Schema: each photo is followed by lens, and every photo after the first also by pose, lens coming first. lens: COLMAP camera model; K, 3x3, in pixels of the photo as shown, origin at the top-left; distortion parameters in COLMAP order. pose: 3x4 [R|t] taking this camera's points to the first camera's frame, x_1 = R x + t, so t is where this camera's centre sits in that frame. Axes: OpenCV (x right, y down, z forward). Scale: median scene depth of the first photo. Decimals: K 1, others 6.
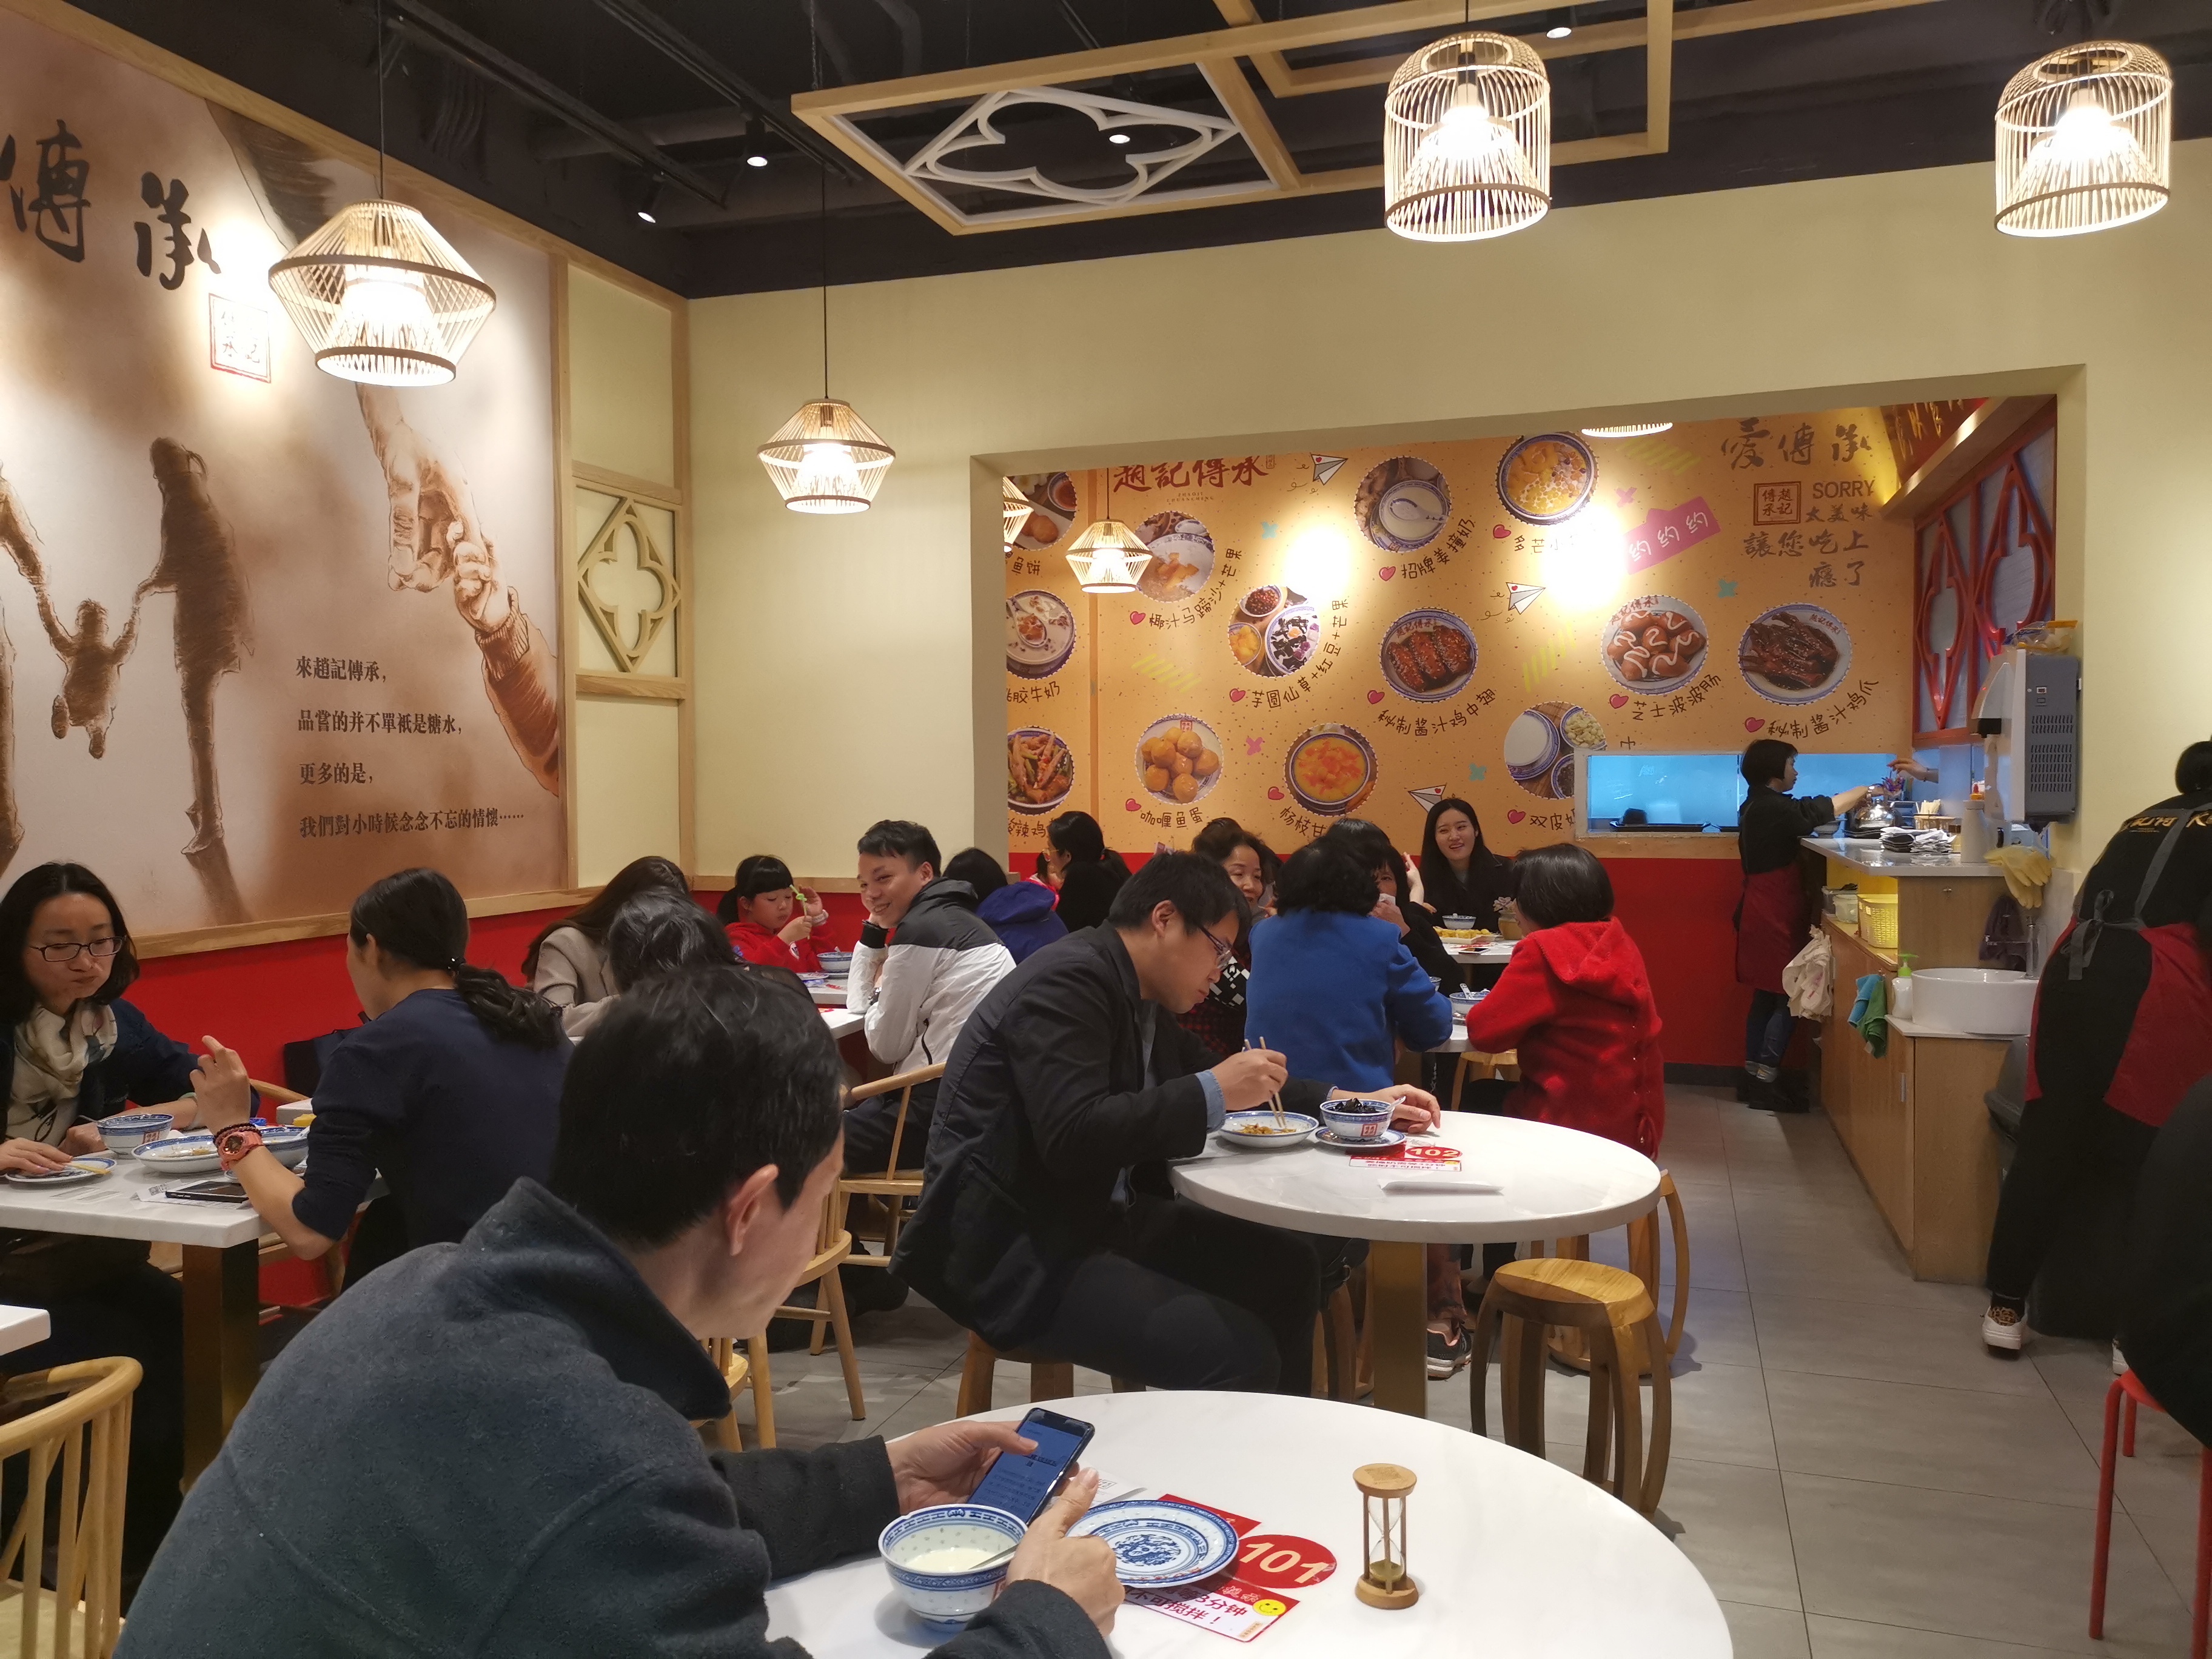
lens RADIAL K [[1688.7, 0, 1093.1], [0, 1688.7, 817.6], [0, 0, 1]] dist [0.059673, -0.046826]
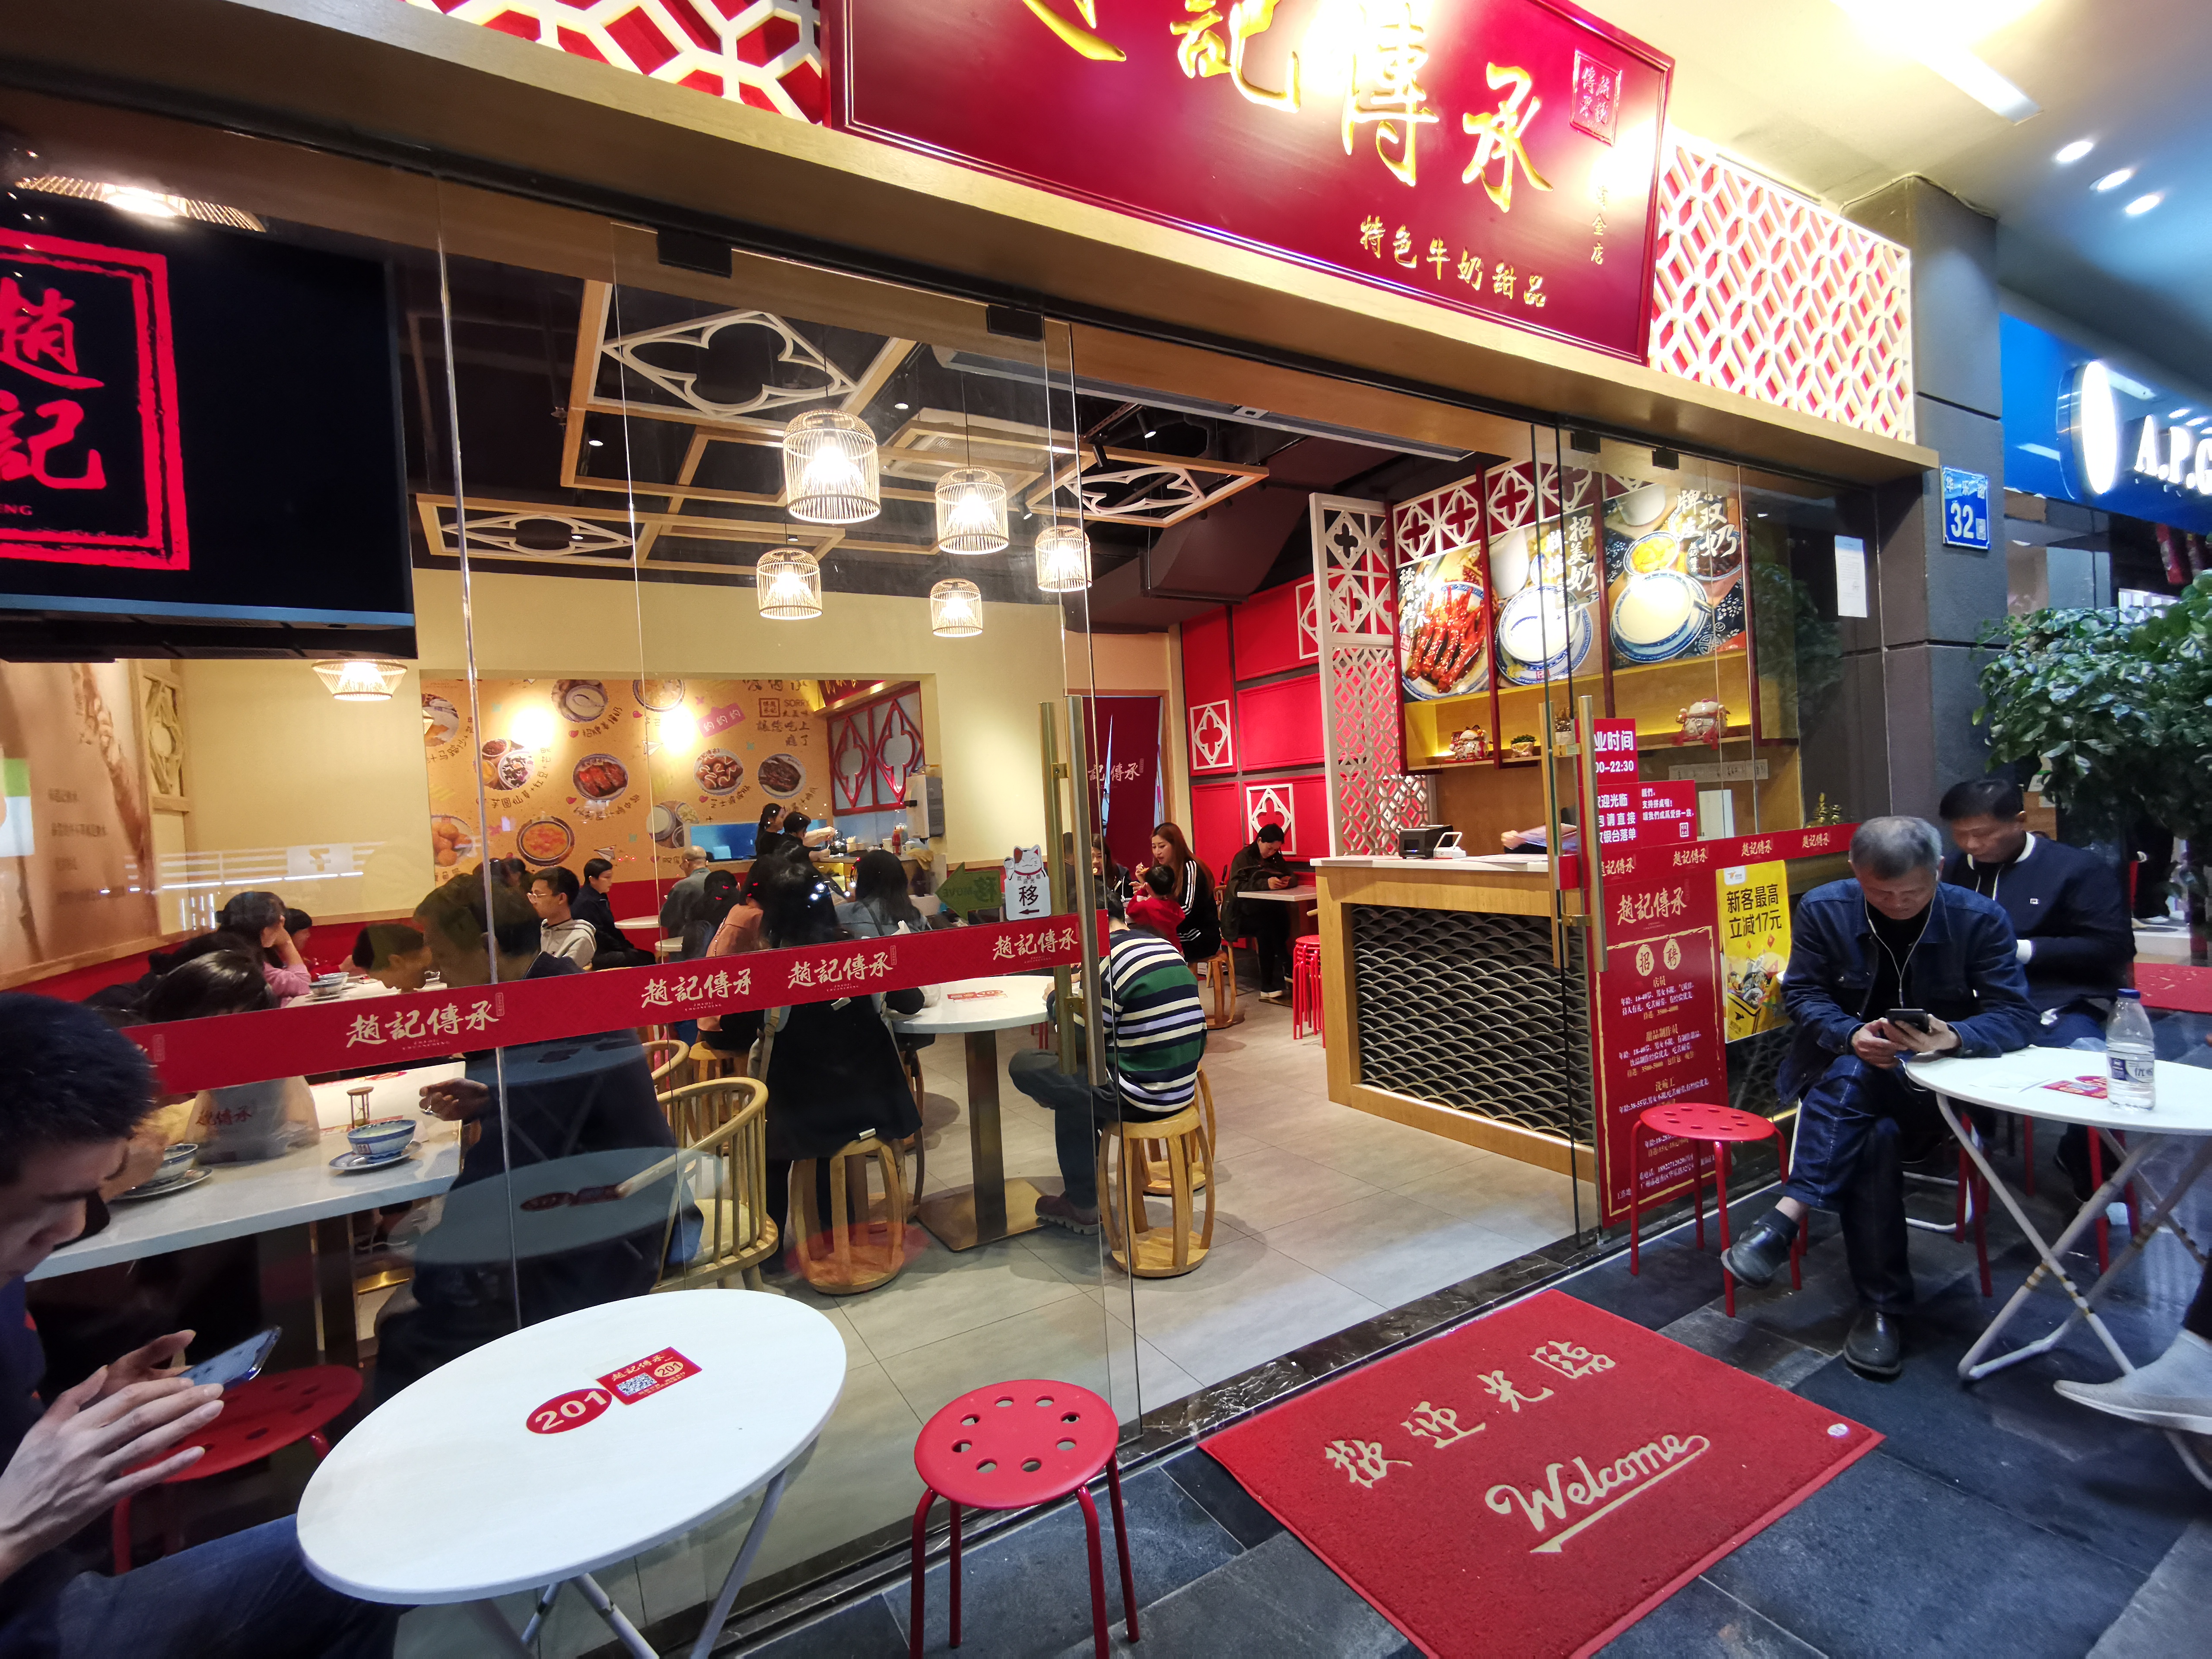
lens RADIAL K [[1011.0, 0, 1106.0], [0, 1011.0, 829.5], [0, 0, 1]] dist [-0.003668, 0.007414]
pose [[0.656356, -0.048378, 0.752898, -0.409466], [0.077992, 0.996946, -0.003931, 0.015137], [-0.750409, 0.061300, 0.658125, -0.234607]]
